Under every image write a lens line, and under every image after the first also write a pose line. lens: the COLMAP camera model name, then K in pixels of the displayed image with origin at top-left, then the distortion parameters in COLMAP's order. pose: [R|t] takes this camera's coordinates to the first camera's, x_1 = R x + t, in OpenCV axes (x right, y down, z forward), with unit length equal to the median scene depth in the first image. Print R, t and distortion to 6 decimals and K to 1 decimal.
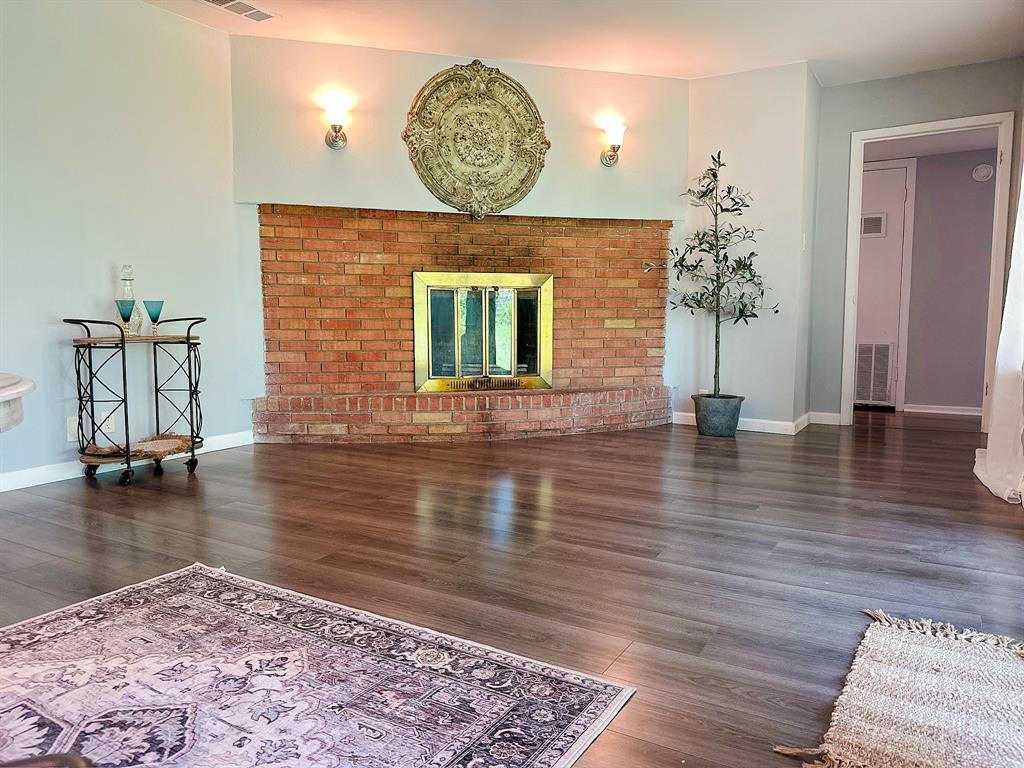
lens RADIAL K [[714.5, 0, 537.7], [0, 714.5, 401.2], [0, 0, 1]] dist [0.041745, -0.055333]
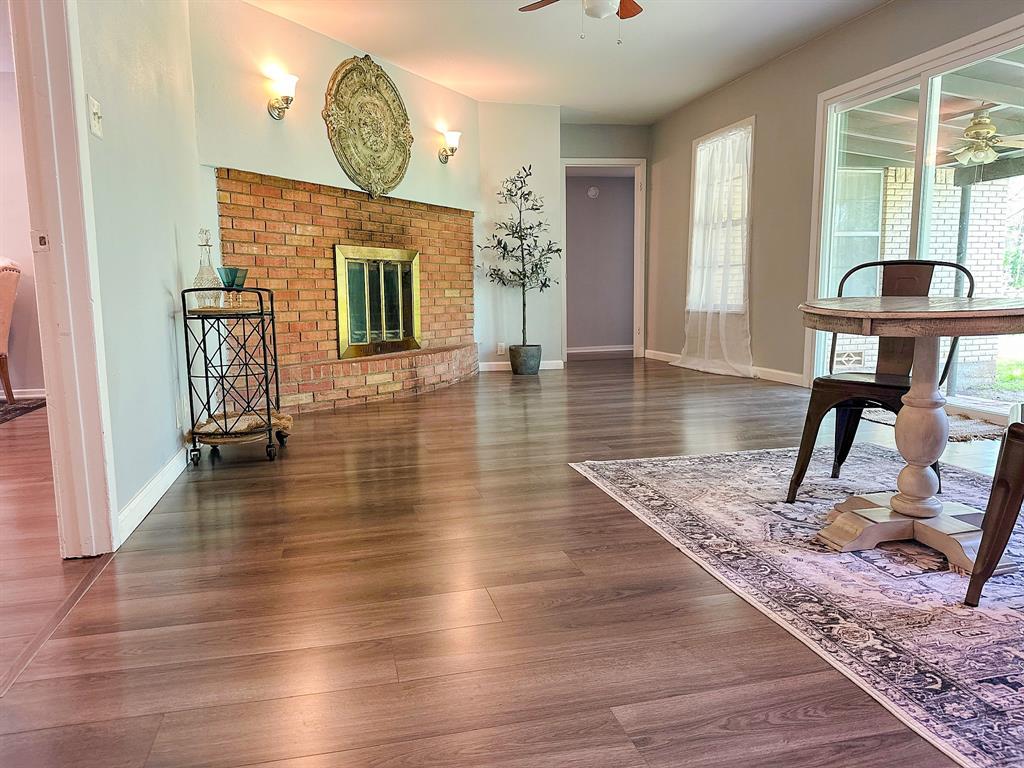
lens RADIAL K [[714.5, 0, 515.4], [0, 714.5, 389.3], [0, 0, 1]] dist [0.041745, -0.055333]
pose [[0.712664, -0.108323, 0.693092, -0.752004], [0.106254, 0.993275, 0.045984, 0.010900], [-0.693412, 0.040873, 0.719381, 0.065401]]
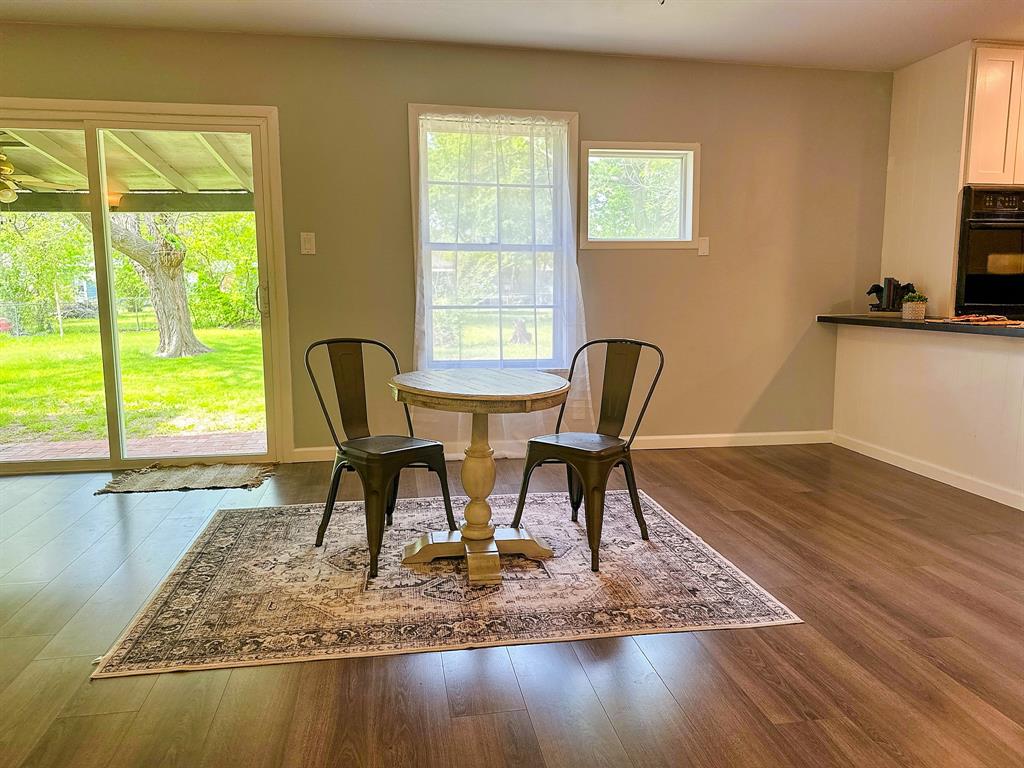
lens RADIAL K [[714.5, 0, 509.4], [0, 714.5, 390.0], [0, 0, 1]] dist [0.041745, -0.055333]
pose [[-0.631858, -0.110208, 0.767209, -0.724108], [0.109059, 0.967351, 0.228777, -0.121806], [-0.767373, 0.228226, -0.599209, 0.552923]]
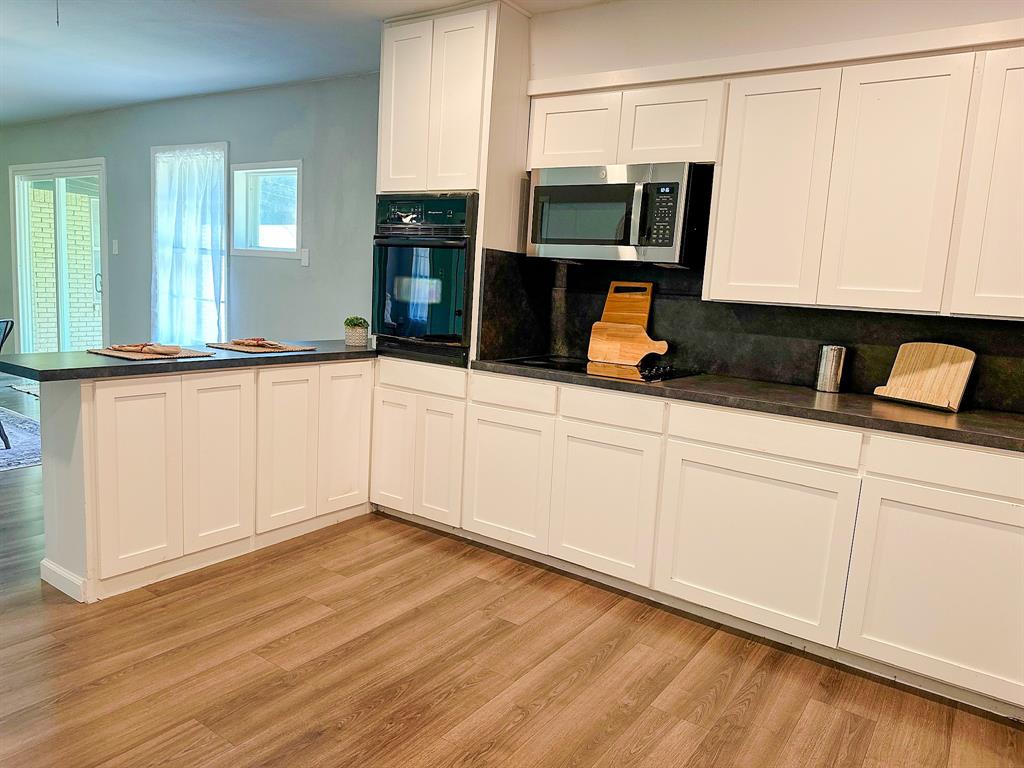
lens RADIAL K [[714.5, 0, 490.1], [0, 714.5, 384.3], [0, 0, 1]] dist [0.041745, -0.055333]
pose [[0.098848, -0.147512, 0.984108, -1.141679], [0.081033, 0.986861, 0.139785, 0.002988], [-0.991798, 0.065928, 0.109503, -0.692109]]
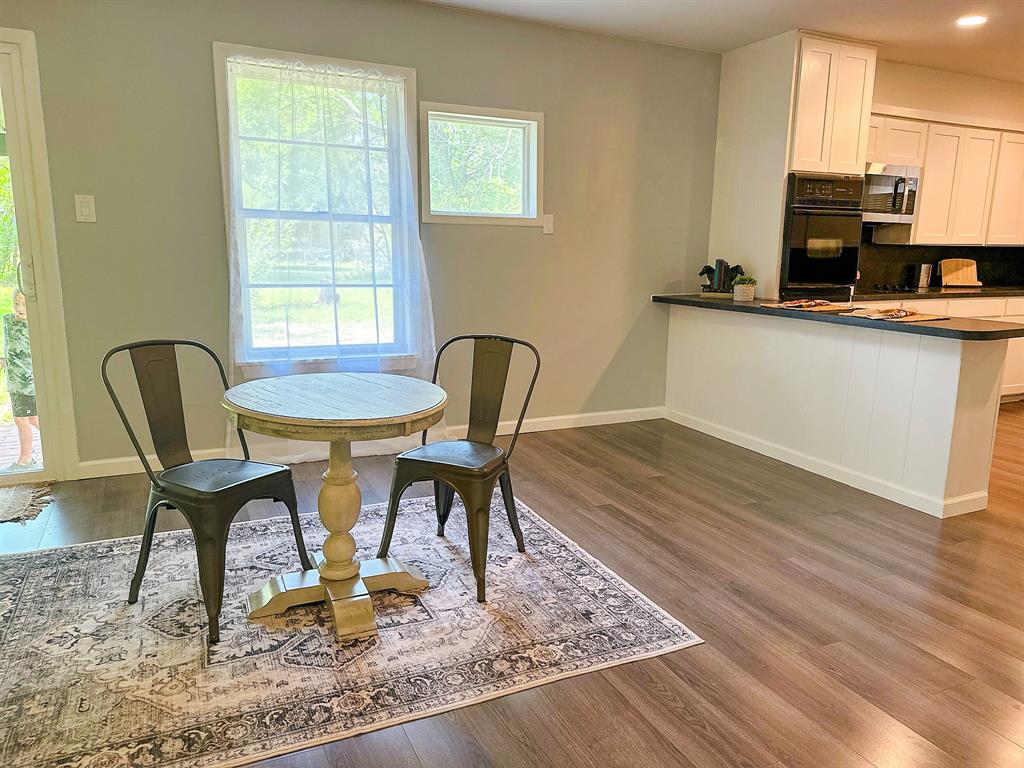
lens RADIAL K [[714.5, 0, 512.2], [0, 714.5, 391.3], [0, 0, 1]] dist [0.041745, -0.055333]
pose [[-0.818764, -0.130023, 0.559213, -0.628981], [0.063024, 0.947777, 0.312645, -0.147242], [-0.570661, 0.291226, -0.767811, 0.527783]]
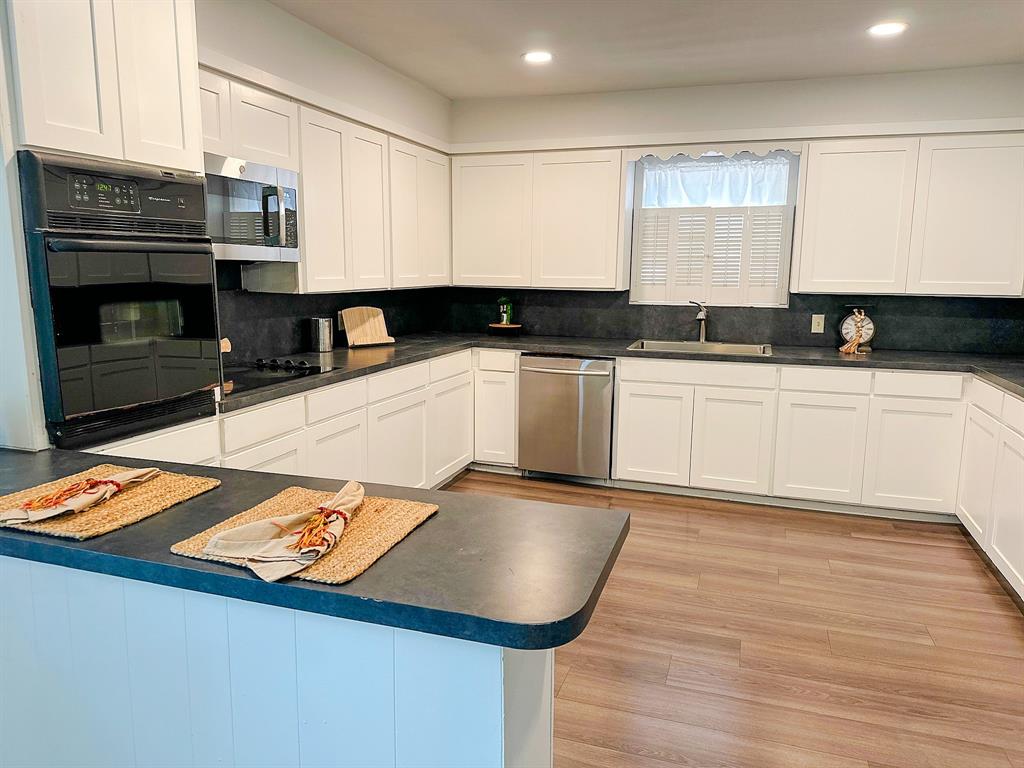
lens RADIAL K [[714.5, 0, 526.7], [0, 714.5, 392.0], [0, 0, 1]] dist [0.041745, -0.055333]
pose [[-0.977818, 0.019699, -0.208528, -0.545036], [-0.045465, 0.951870, 0.303113, -0.105908], [0.204462, 0.305870, -0.929860, -0.041111]]
